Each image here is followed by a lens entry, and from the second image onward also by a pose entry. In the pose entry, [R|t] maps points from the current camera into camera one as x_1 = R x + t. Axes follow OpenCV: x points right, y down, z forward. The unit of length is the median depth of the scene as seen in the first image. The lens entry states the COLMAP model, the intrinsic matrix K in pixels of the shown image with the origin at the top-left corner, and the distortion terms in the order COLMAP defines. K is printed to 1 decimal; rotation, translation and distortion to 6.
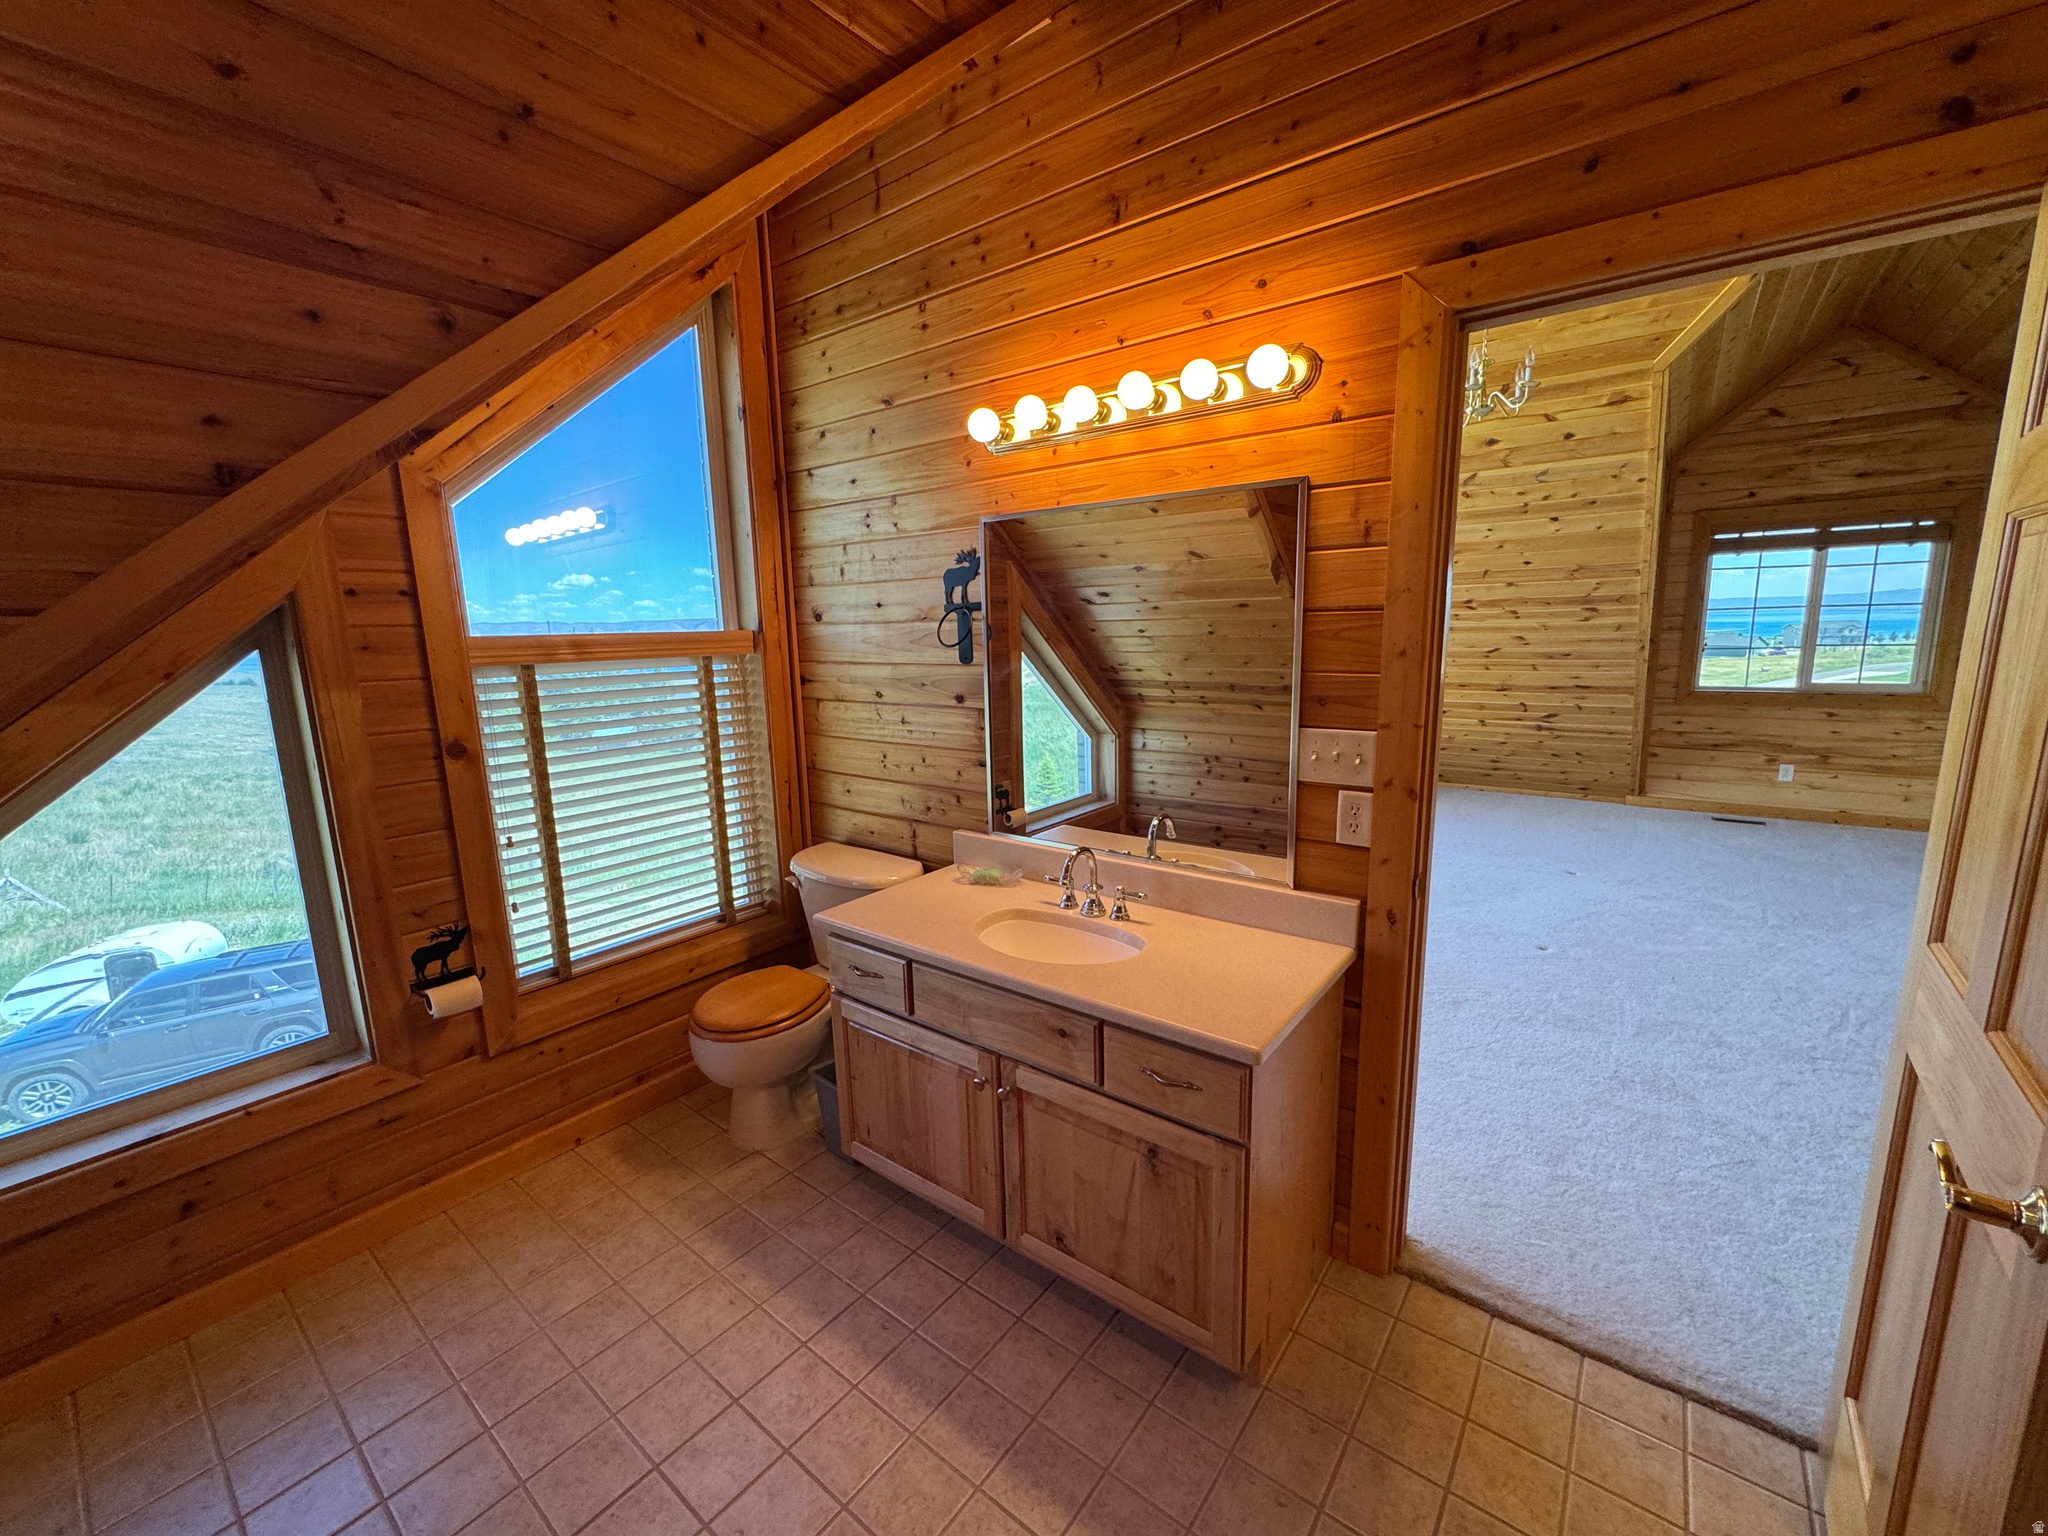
lens RADIAL K [[819.9, 0, 1022.2], [0, 819.9, 770.4], [0, 0, 1]] dist [-0.003618, 0.000906]
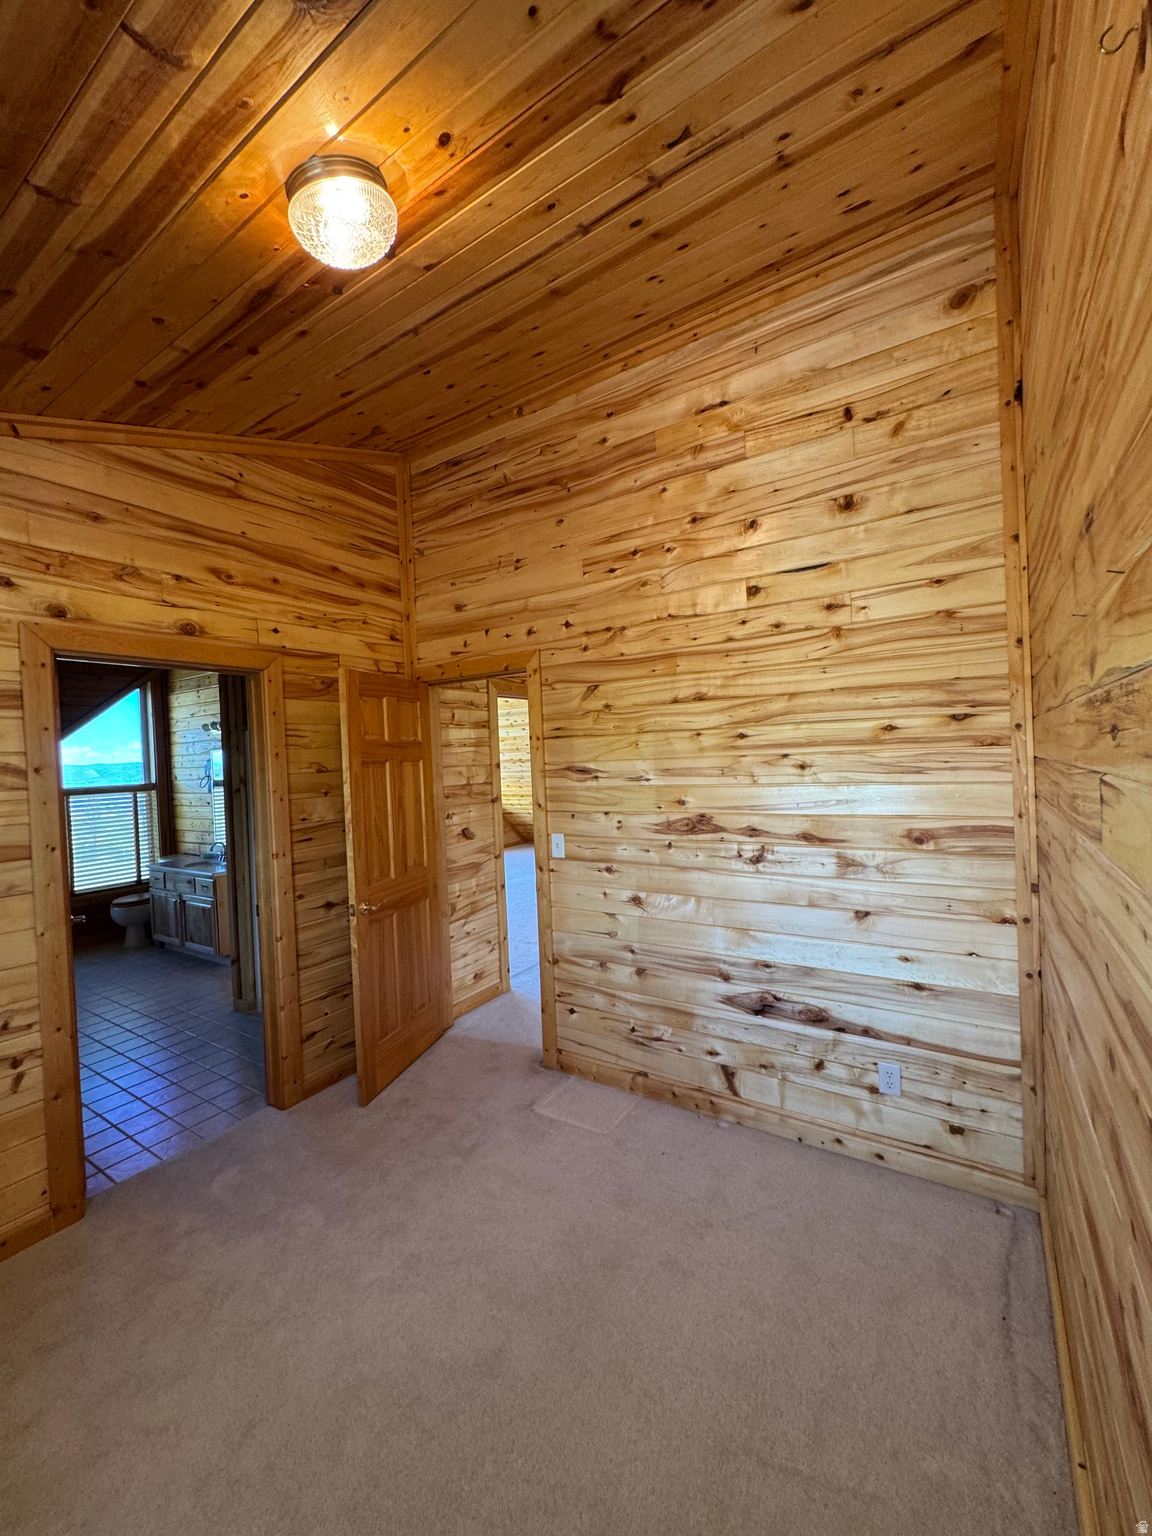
lens RADIAL K [[614.9, 0, 576.6], [0, 614.9, 763.9], [0, 0, 1]] dist [-0.003618, 0.000906]
pose [[0.996016, -0.019515, 0.087018, 1.349074], [0.033515, 0.986146, -0.162458, 0.235576], [-0.082642, 0.164727, 0.982871, -1.787283]]
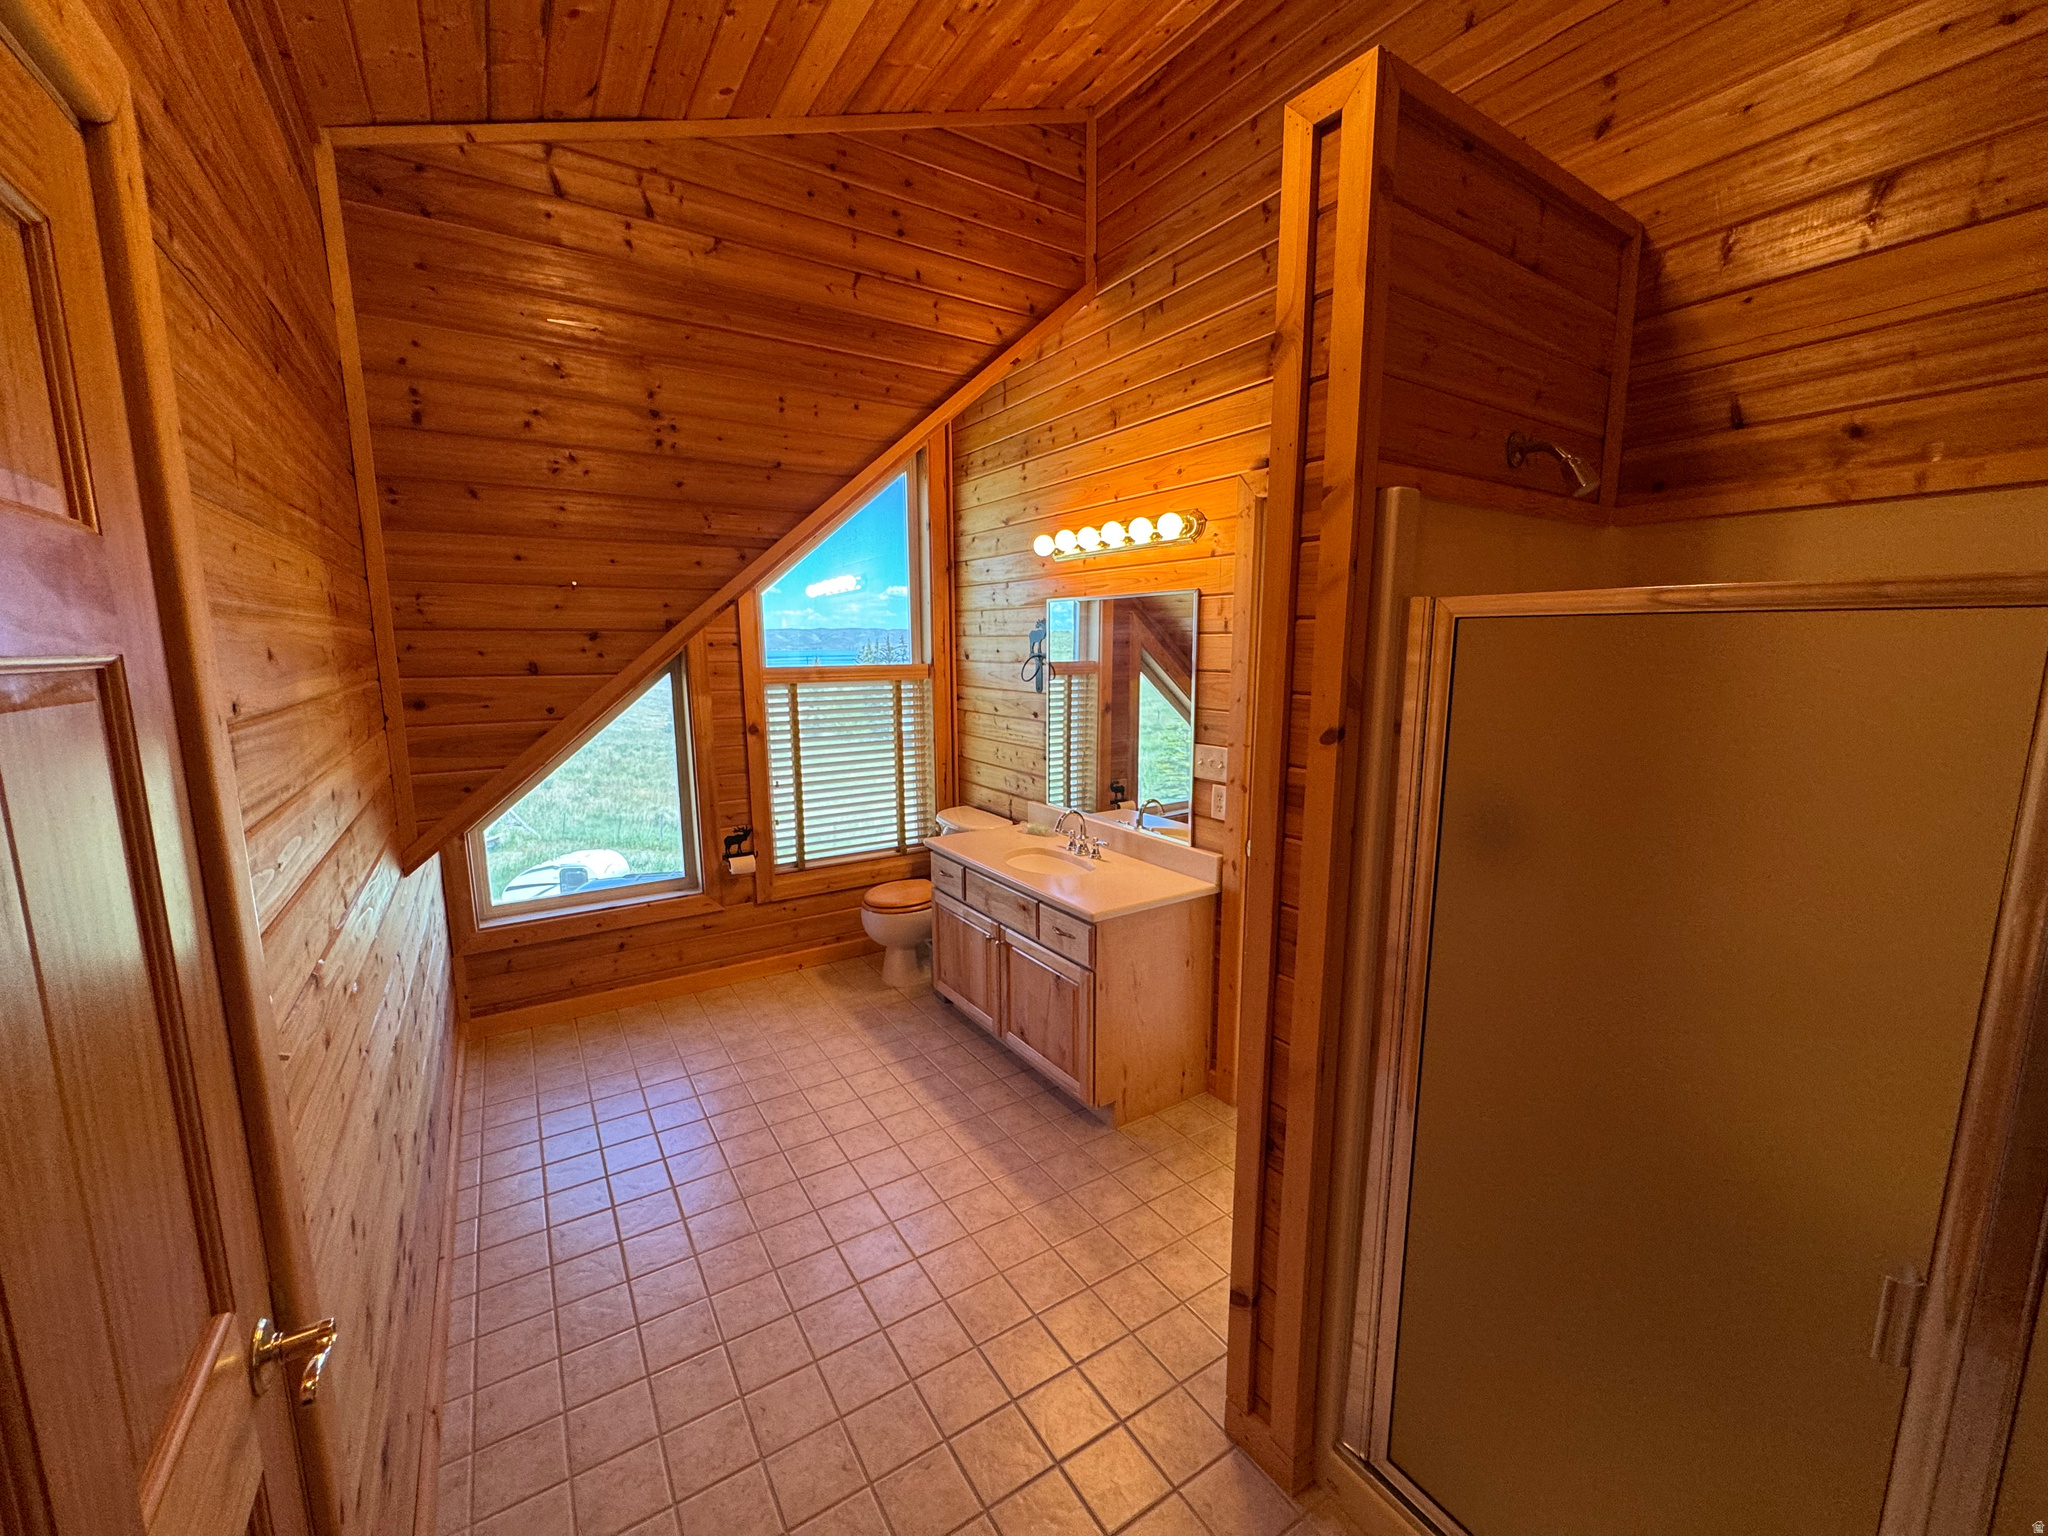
lens RADIAL K [[819.9, 0, 1023.1], [0, 819.9, 770.1], [0, 0, 1]] dist [-0.003618, 0.000906]
pose [[0.943673, 0.069686, -0.323459, 0.462948], [-0.074010, 0.997257, -0.001071, 0.022016], [0.322497, 0.024950, 0.946242, -0.519943]]
